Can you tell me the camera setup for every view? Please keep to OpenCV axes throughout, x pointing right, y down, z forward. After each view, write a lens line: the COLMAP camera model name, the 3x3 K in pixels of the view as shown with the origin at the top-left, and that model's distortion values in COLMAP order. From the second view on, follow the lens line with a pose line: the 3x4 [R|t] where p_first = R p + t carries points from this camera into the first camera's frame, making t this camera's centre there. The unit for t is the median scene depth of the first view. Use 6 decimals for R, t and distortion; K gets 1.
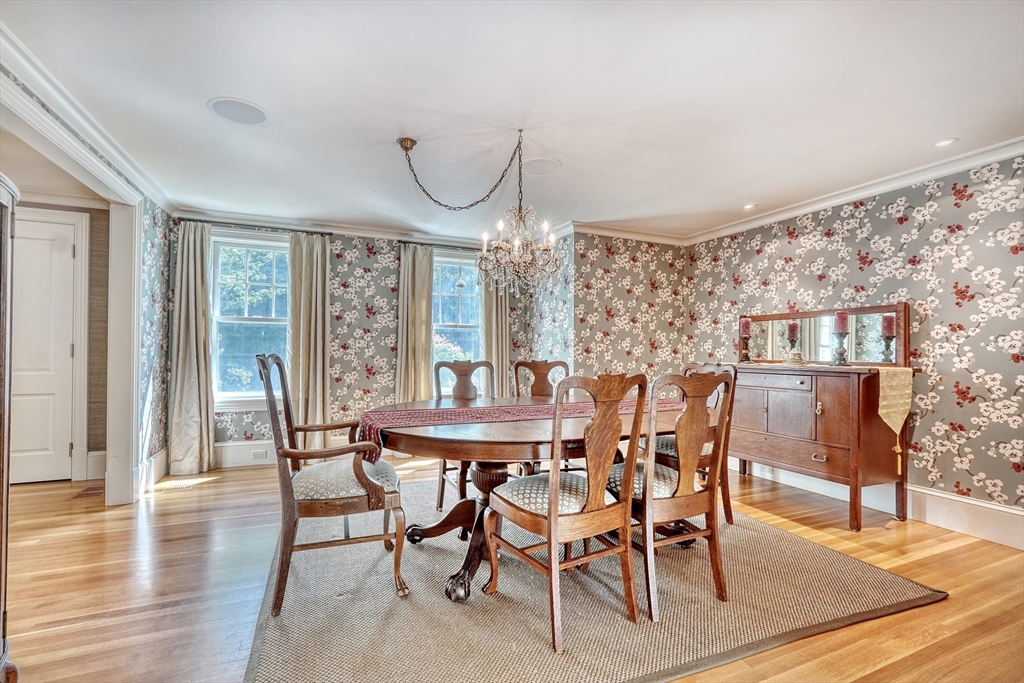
lens RADIAL K [[445.8, 0, 511.4], [0, 445.8, 346.2], [0, 0, 1]] dist [-0.001018, -0.000027]
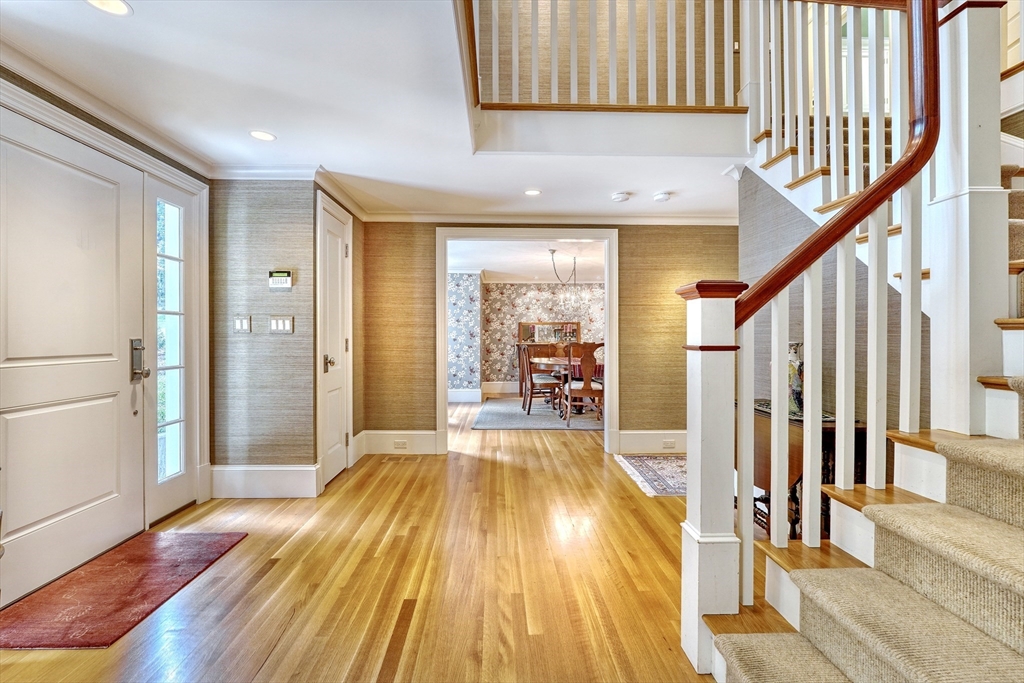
lens RADIAL K [[445.8, 0, 510.0], [0, 445.8, 336.8], [0, 0, 1]] dist [-0.001018, -0.000027]
pose [[0.373554, -0.006280, 0.927587, -1.535719], [-0.005080, 0.999948, 0.008816, -0.014651], [-0.927595, -0.008006, 0.373503, 0.214514]]
